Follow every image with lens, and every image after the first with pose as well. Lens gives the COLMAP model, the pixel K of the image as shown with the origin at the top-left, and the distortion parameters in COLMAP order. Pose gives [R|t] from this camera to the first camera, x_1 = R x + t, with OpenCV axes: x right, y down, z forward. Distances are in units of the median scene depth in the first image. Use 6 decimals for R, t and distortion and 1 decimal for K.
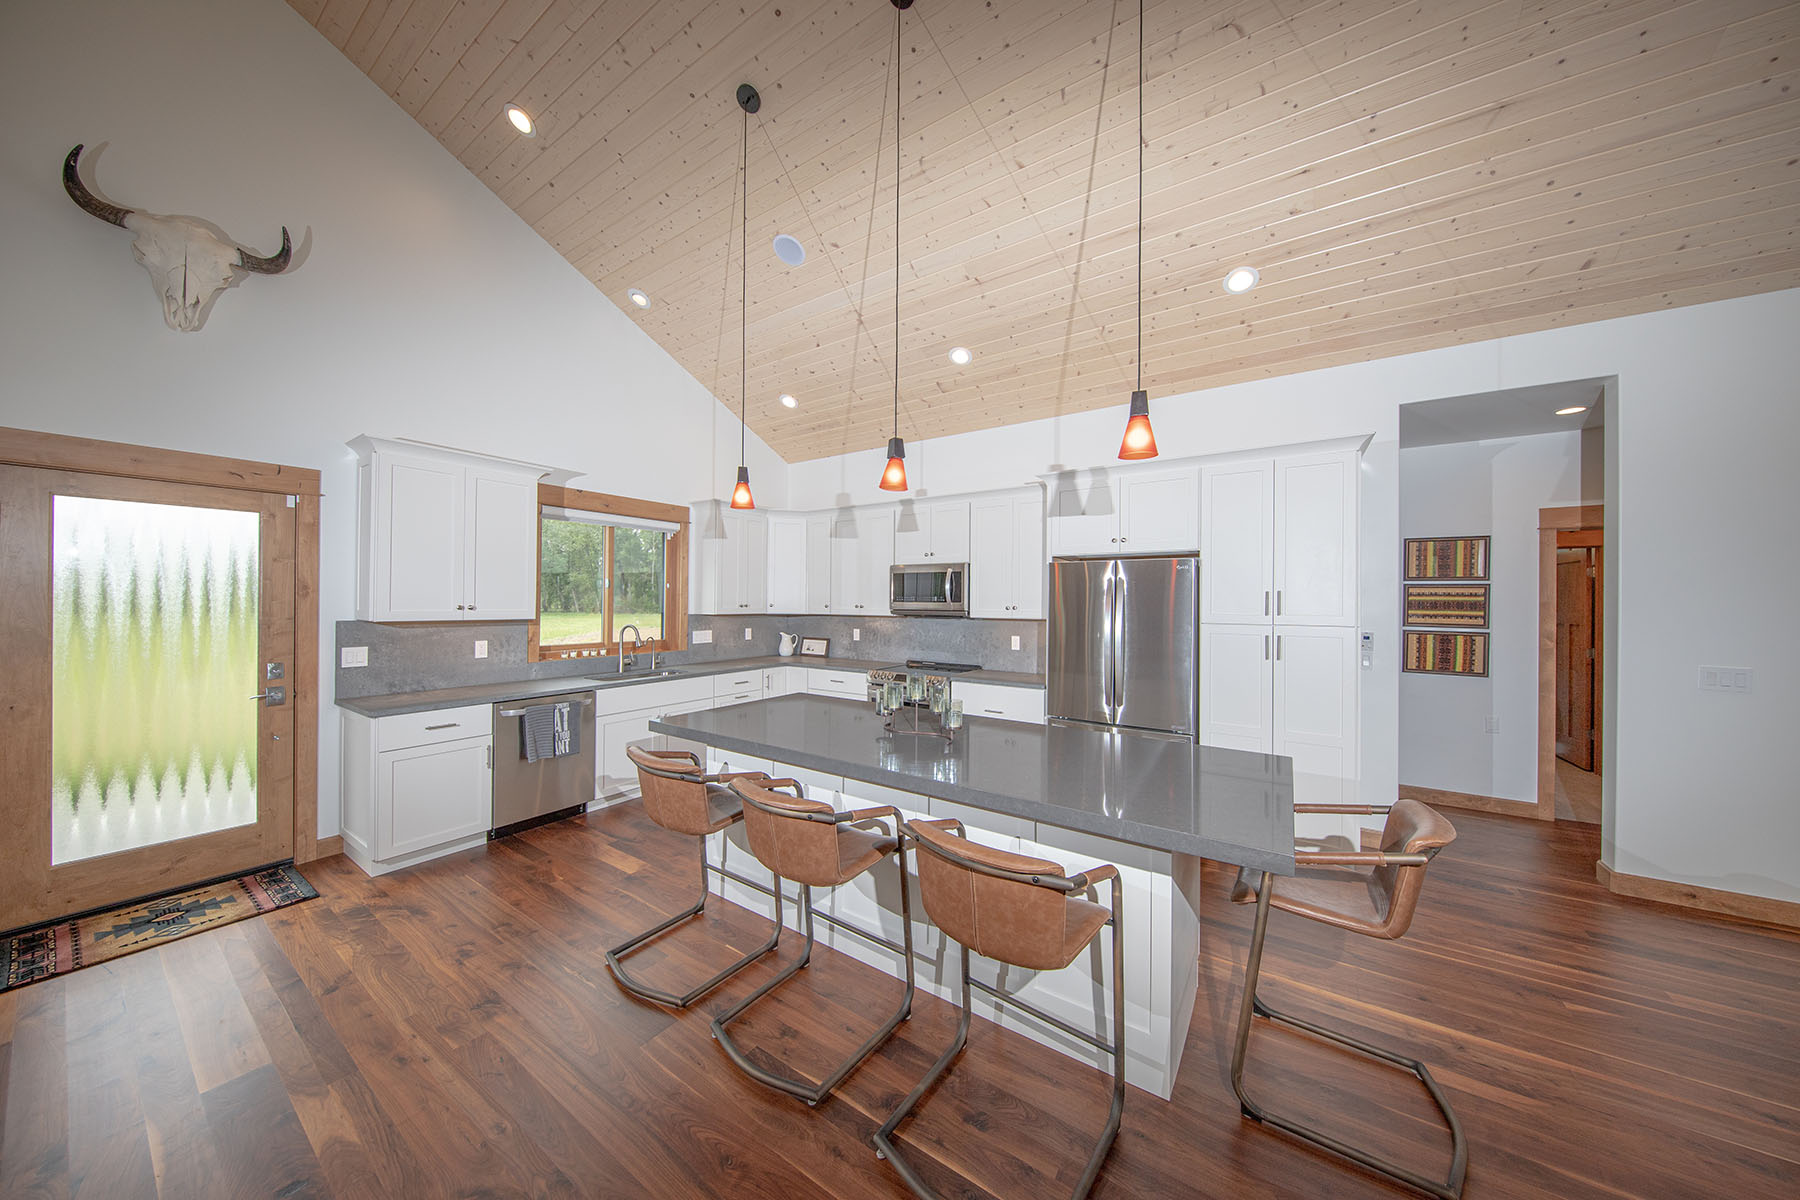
lens RADIAL K [[575.2, 0, 904.0], [0, 575.2, 601.6], [0, 0, 1]] dist [-0.006138, -0.000974]
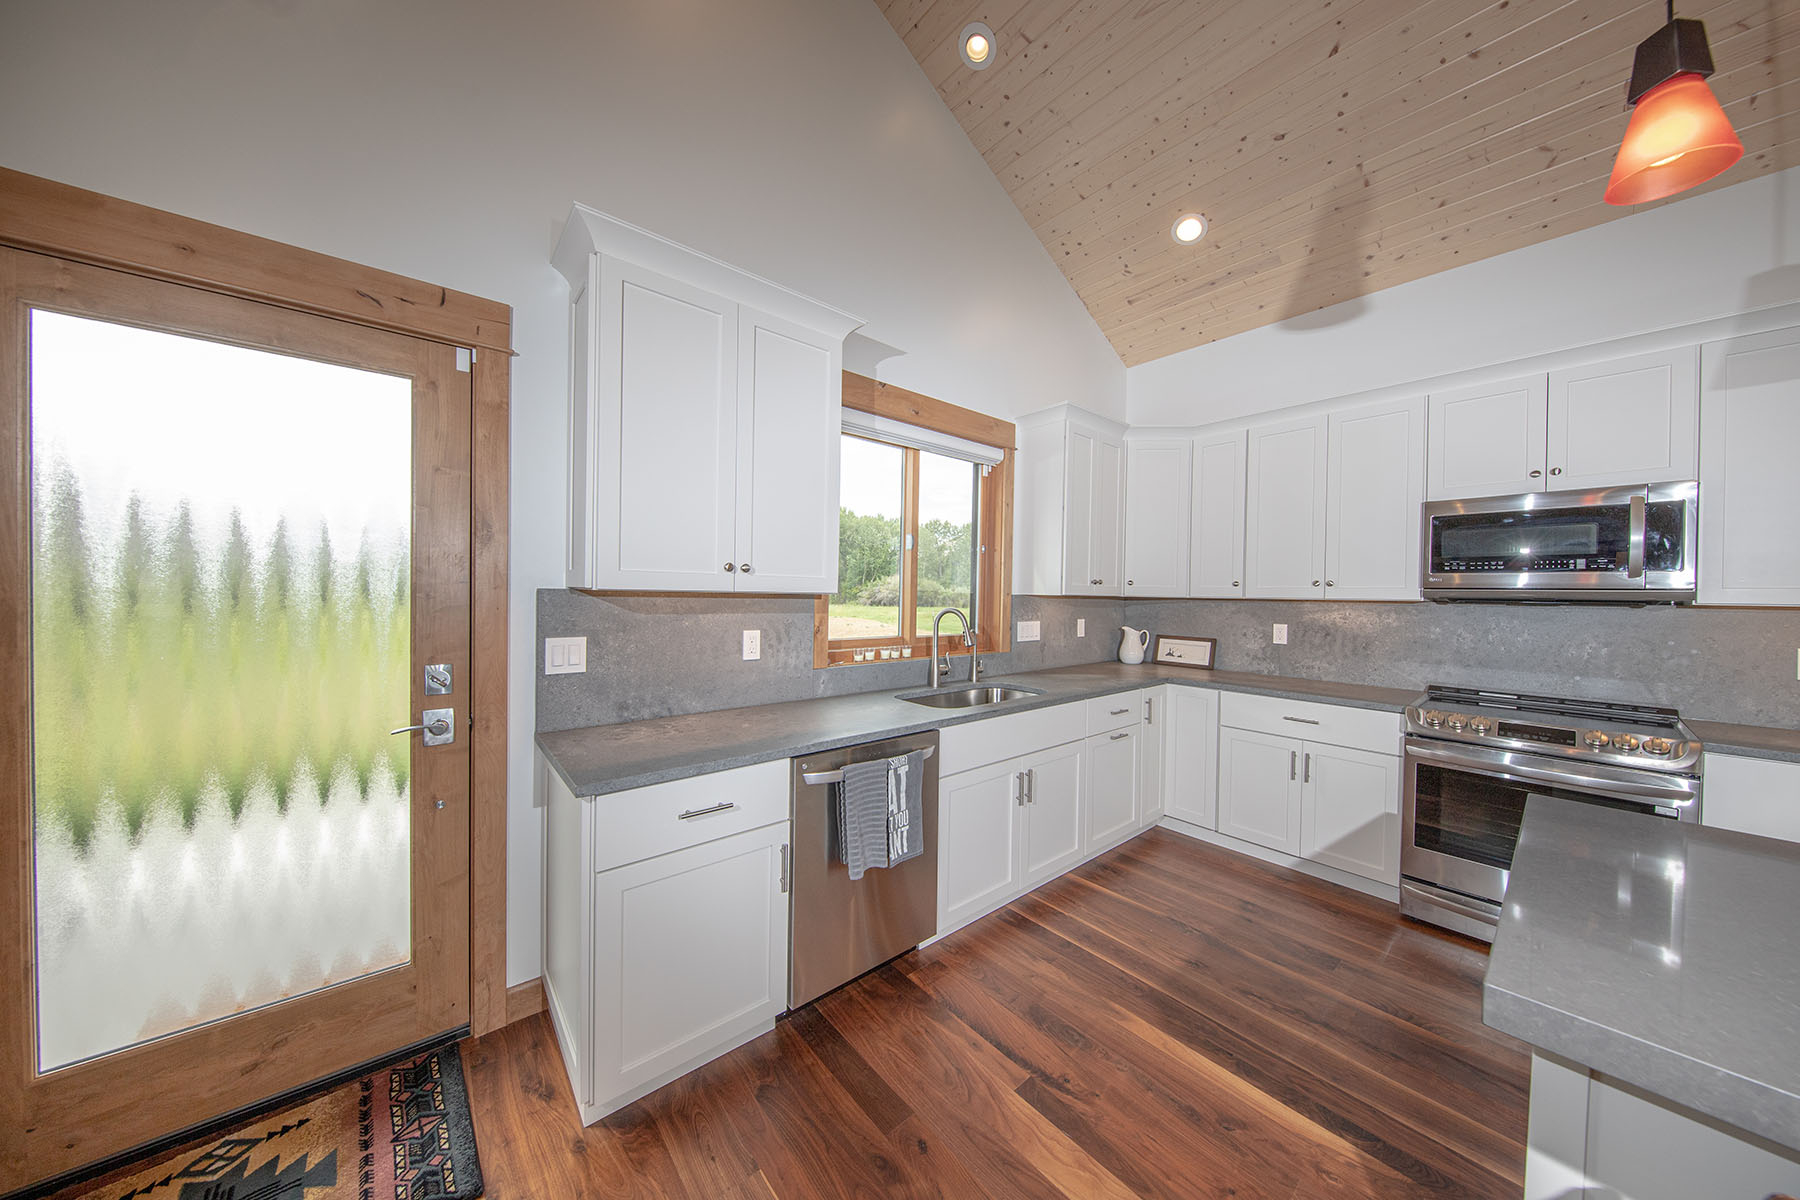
lens RADIAL K [[575.2, 0, 893.3], [0, 575.2, 603.6], [0, 0, 1]] dist [-0.006138, -0.000974]
pose [[0.957071, 0.013399, -0.289545, -0.457176], [-0.008925, 0.999820, 0.016766, 0.032386], [0.289717, -0.013462, 0.957018, 0.515311]]
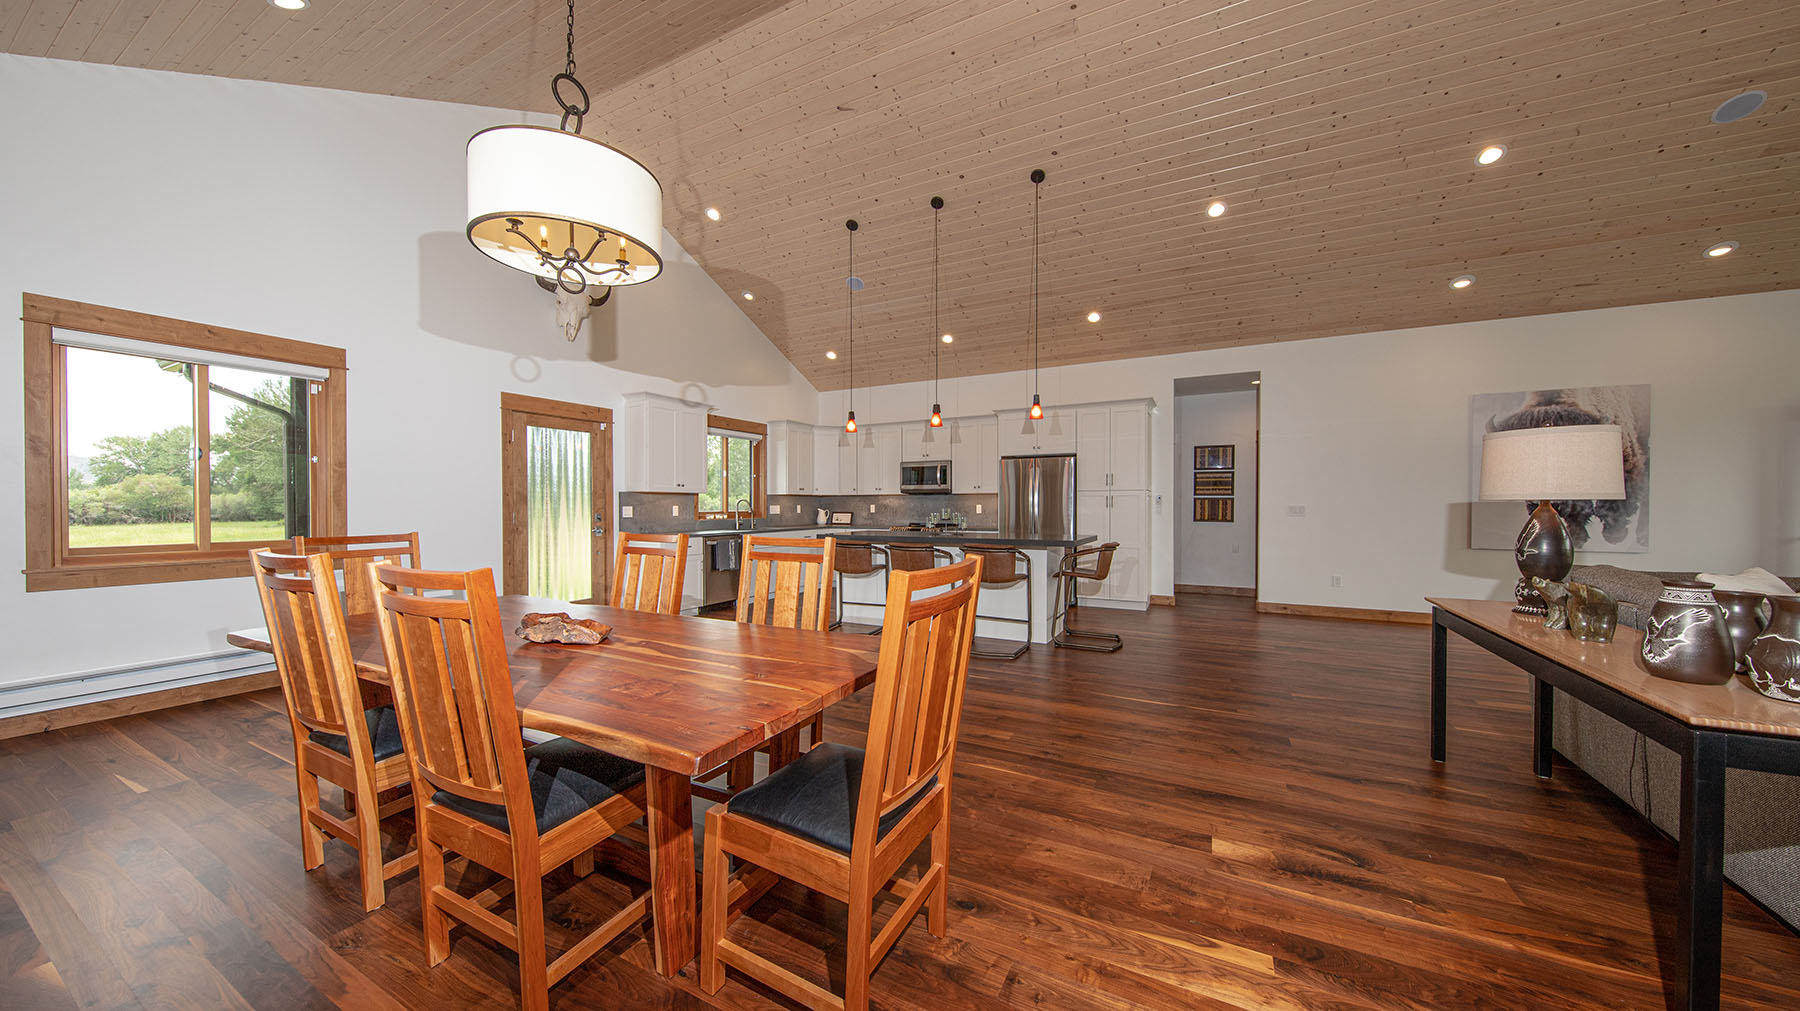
lens RADIAL K [[593.6, 0, 906.0], [0, 593.6, 512.0], [0, 0, 1]] dist [-0.009924, -0.000068]
pose [[0.993785, -0.010495, 0.110824, -0.265259], [0.009111, 0.999874, 0.012980, 0.073938], [-0.110946, -0.011889, 0.993755, -0.876691]]
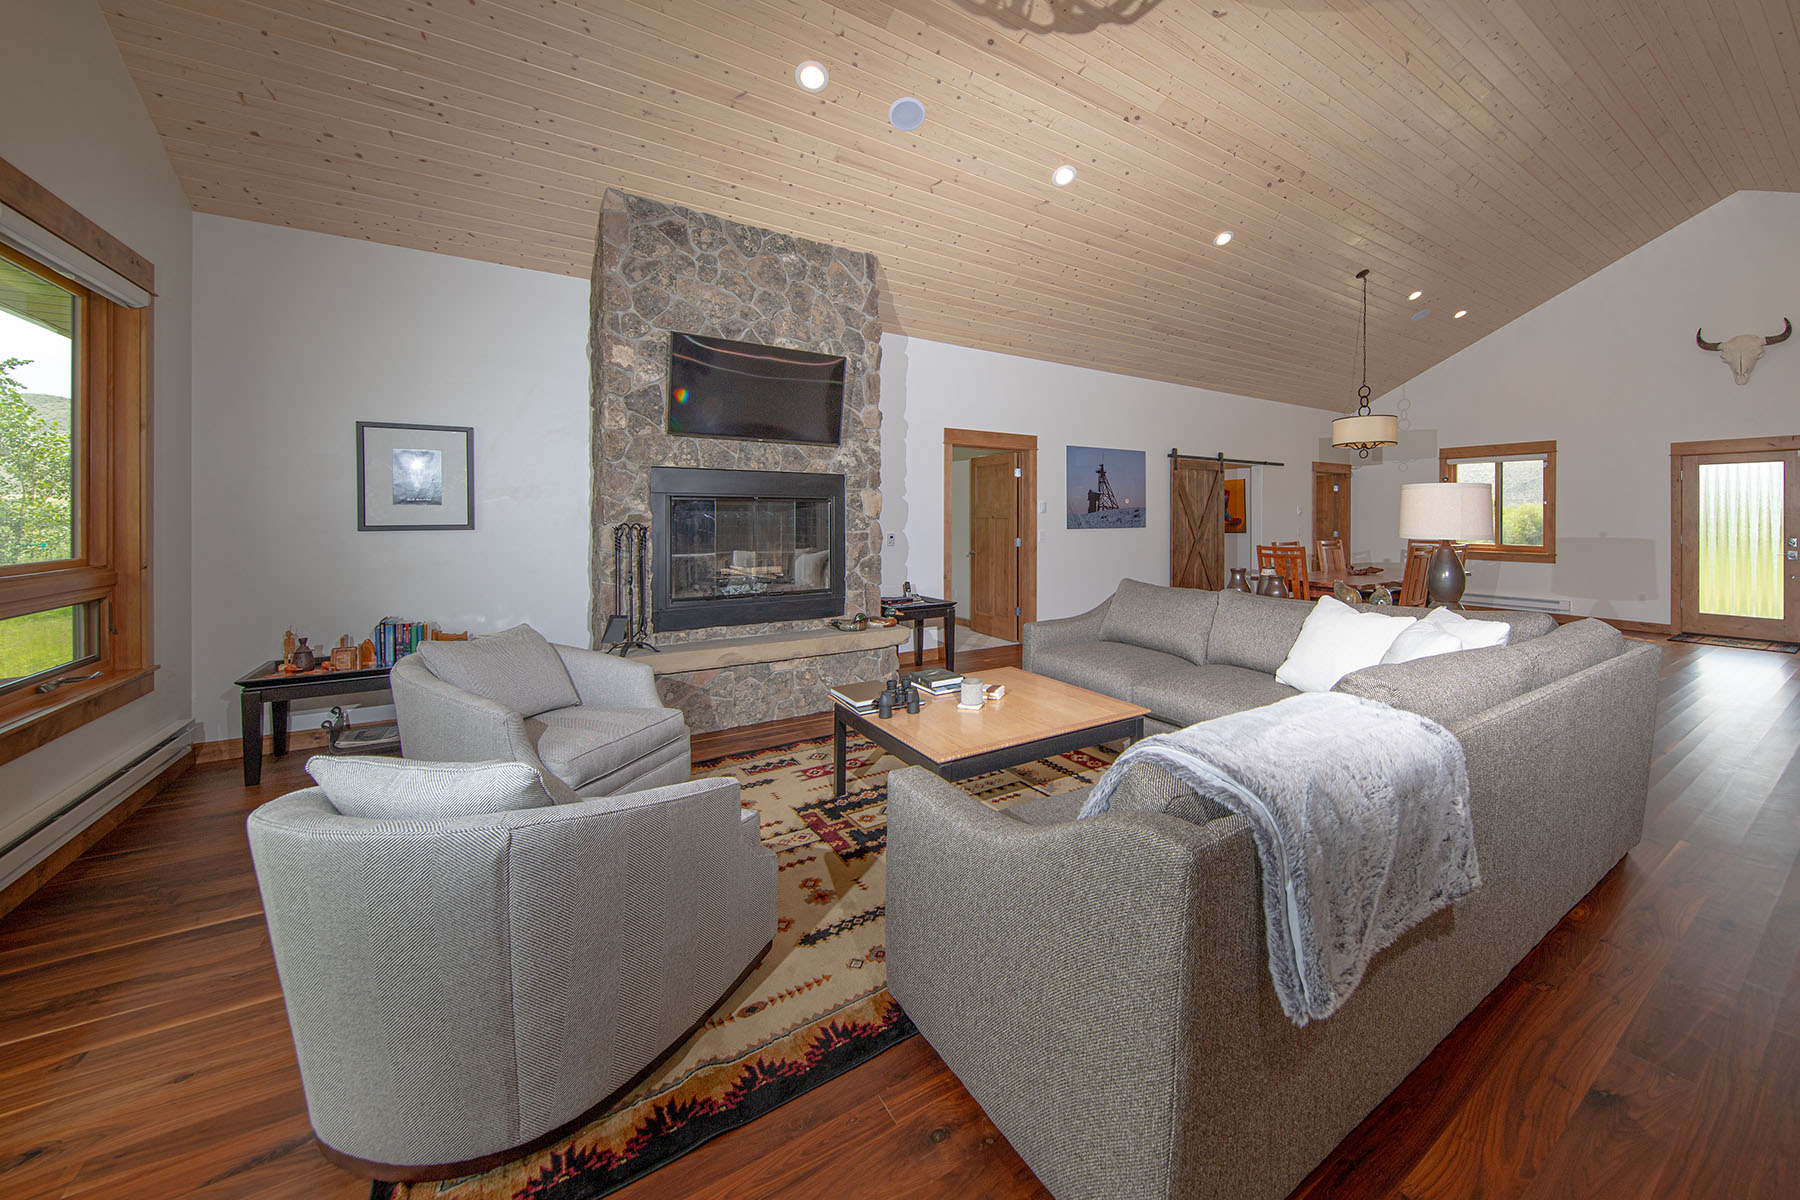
lens RADIAL K [[691.3, 0, 997.4], [0, 691.3, 515.7], [0, 0, 1]] dist [-0.002172, -0.000419]
pose [[-0.337540, -0.009572, -0.941262, 1.689680], [-0.002042, 0.999953, -0.009437, 0.049748], [0.941309, -0.001264, -0.337544, -0.630437]]
